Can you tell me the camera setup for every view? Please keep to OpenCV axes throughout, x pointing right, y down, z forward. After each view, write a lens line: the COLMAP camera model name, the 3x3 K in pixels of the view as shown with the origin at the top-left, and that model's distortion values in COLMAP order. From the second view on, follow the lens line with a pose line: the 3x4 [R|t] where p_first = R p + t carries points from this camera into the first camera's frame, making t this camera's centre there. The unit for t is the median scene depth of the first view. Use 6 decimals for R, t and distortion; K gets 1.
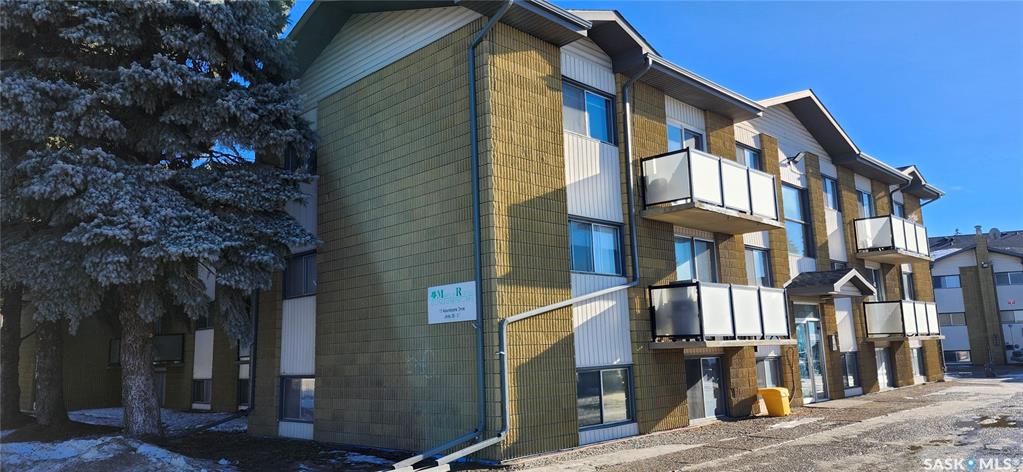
lens RADIAL K [[712.8, 0, 511.5], [0, 712.8, 236.0], [0, 0, 1]] dist [0.001181, -0.118565]
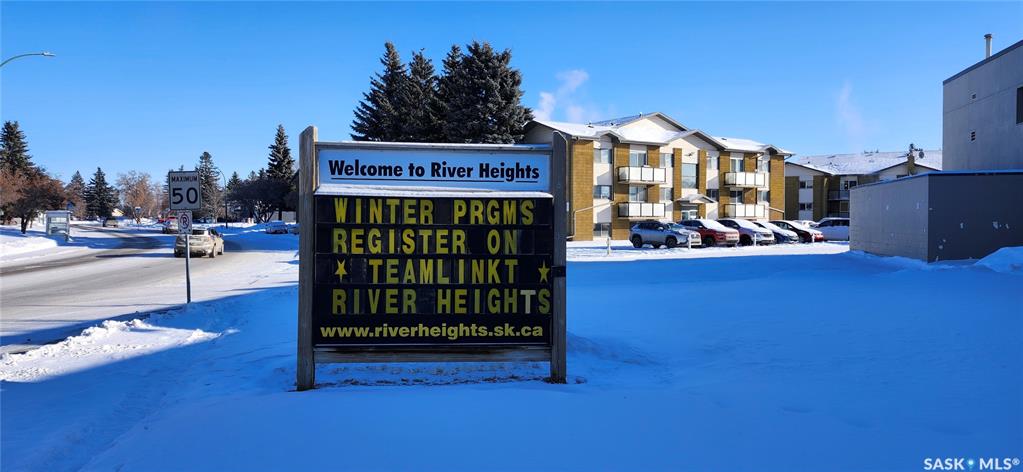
lens RADIAL K [[702.9, 0, 517.0], [0, 702.9, 239.1], [0, 0, 1]] dist [-0.051548, -0.002980]
pose [[0.977496, 0.043444, -0.206431, 0.413561], [-0.000421, 0.978964, 0.204034, -0.459483], [0.210953, -0.199356, 0.956952, -2.496907]]
